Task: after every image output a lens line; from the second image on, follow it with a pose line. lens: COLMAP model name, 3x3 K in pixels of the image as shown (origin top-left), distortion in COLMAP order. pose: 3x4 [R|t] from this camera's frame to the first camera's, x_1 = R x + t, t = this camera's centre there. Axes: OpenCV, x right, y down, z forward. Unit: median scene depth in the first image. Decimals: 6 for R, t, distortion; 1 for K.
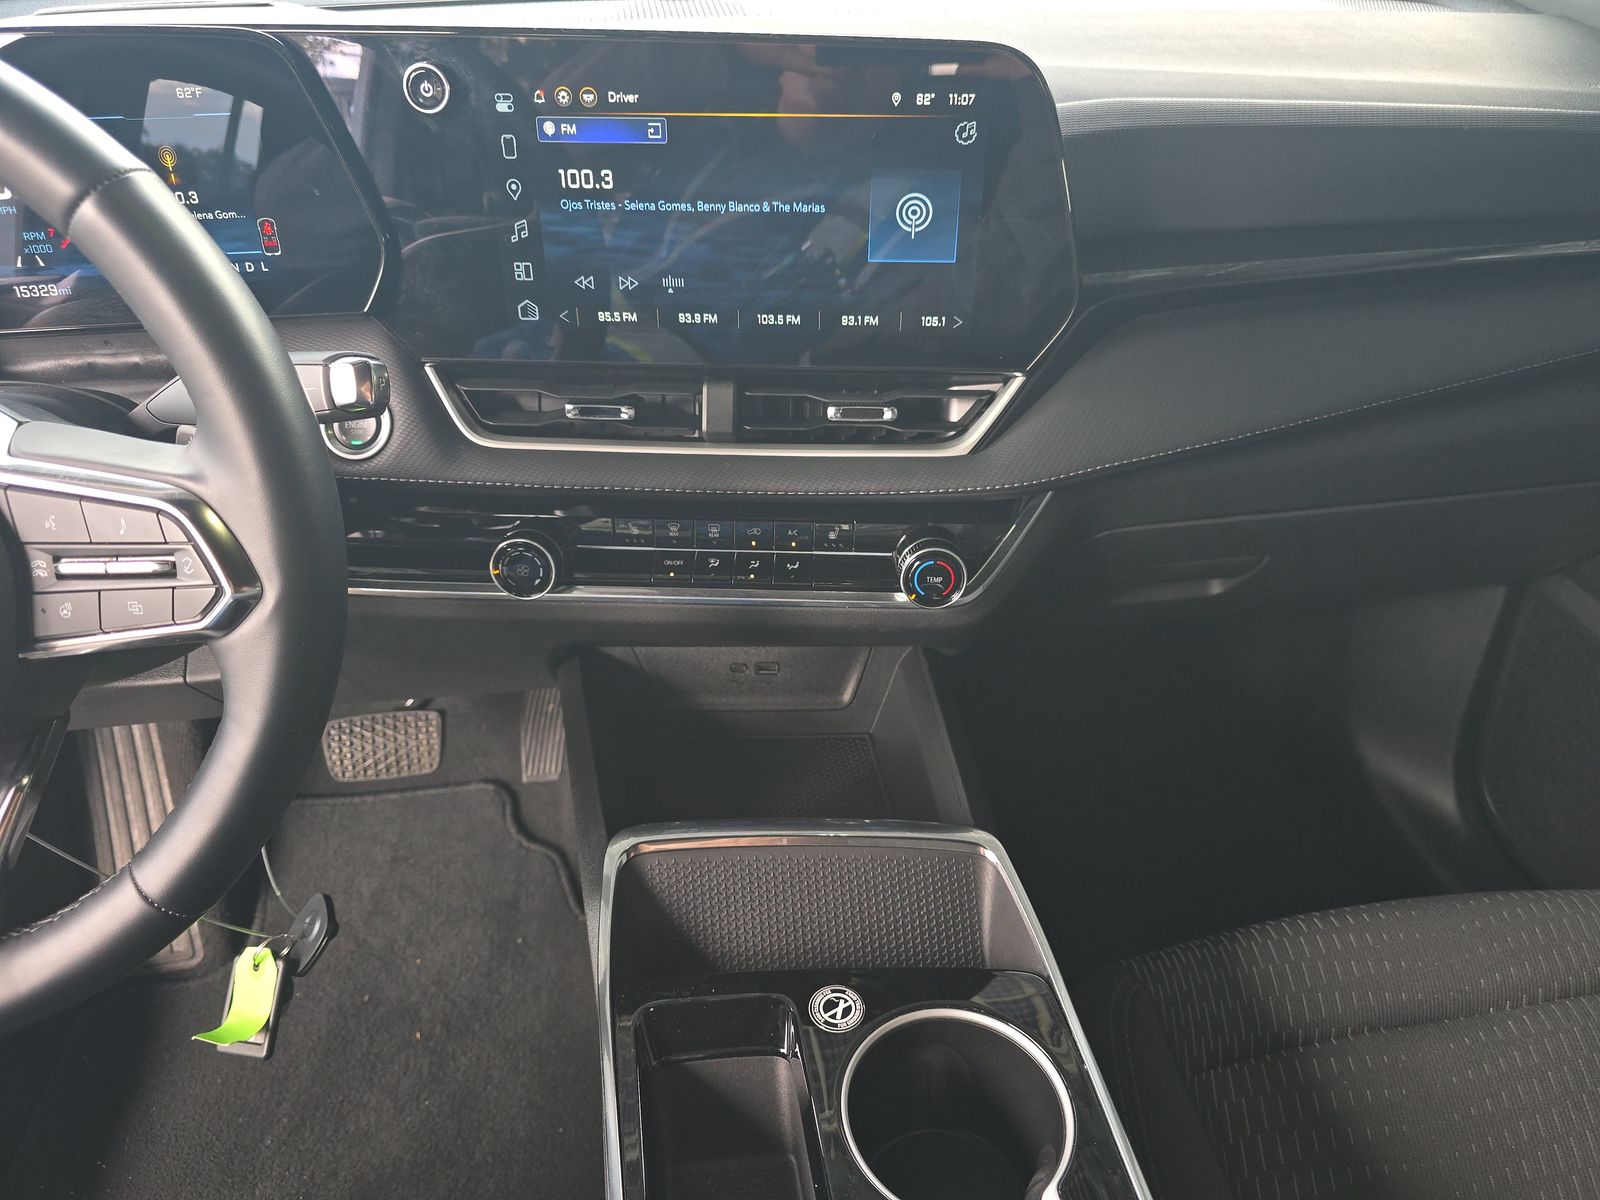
lens RADIAL K [[1054.9, 0, 795.4], [0, 1054.9, 714.1], [0, 0, 1]] dist [0.033674, -0.032991]
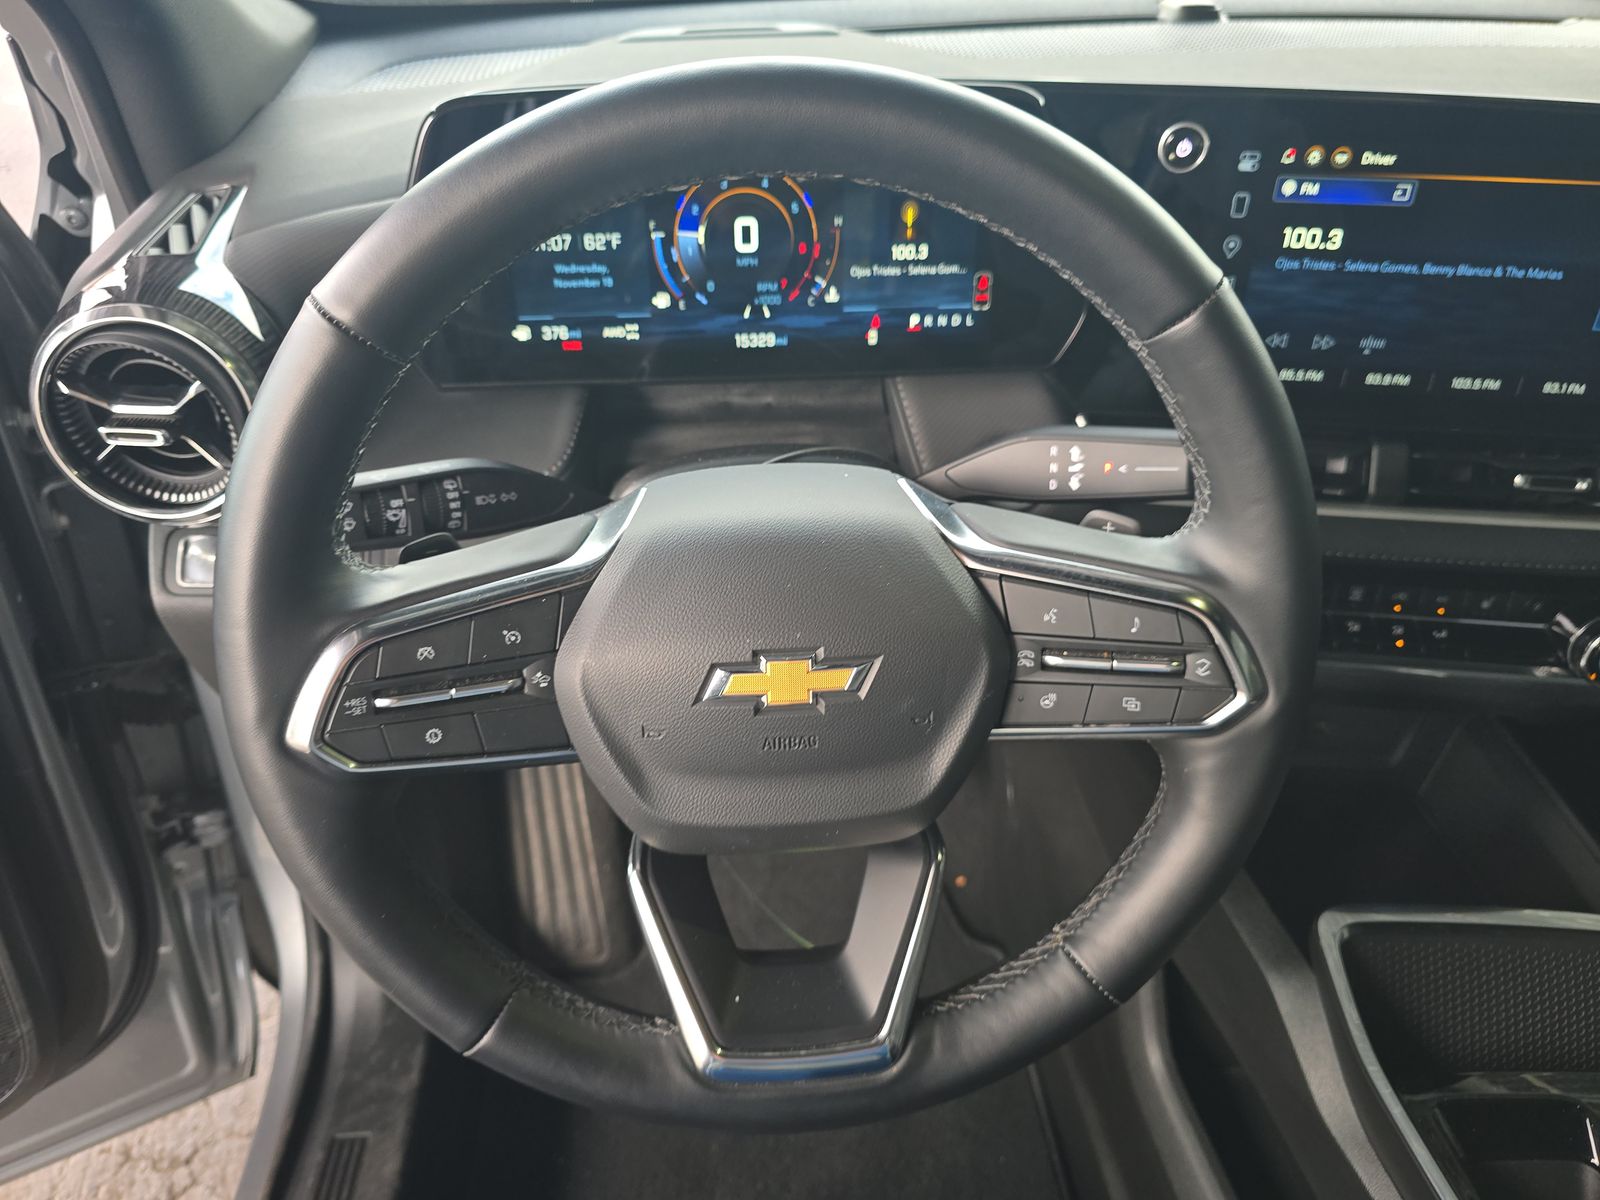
lens RADIAL K [[1054.9, 0, 795.4], [0, 1054.9, 714.1], [0, 0, 1]] dist [0.033674, -0.032991]
pose [[0.997180, 0.050020, -0.055940, -0.597527], [-0.048870, 0.998569, 0.021735, -0.065746], [0.056947, -0.018940, 0.998198, -0.011774]]
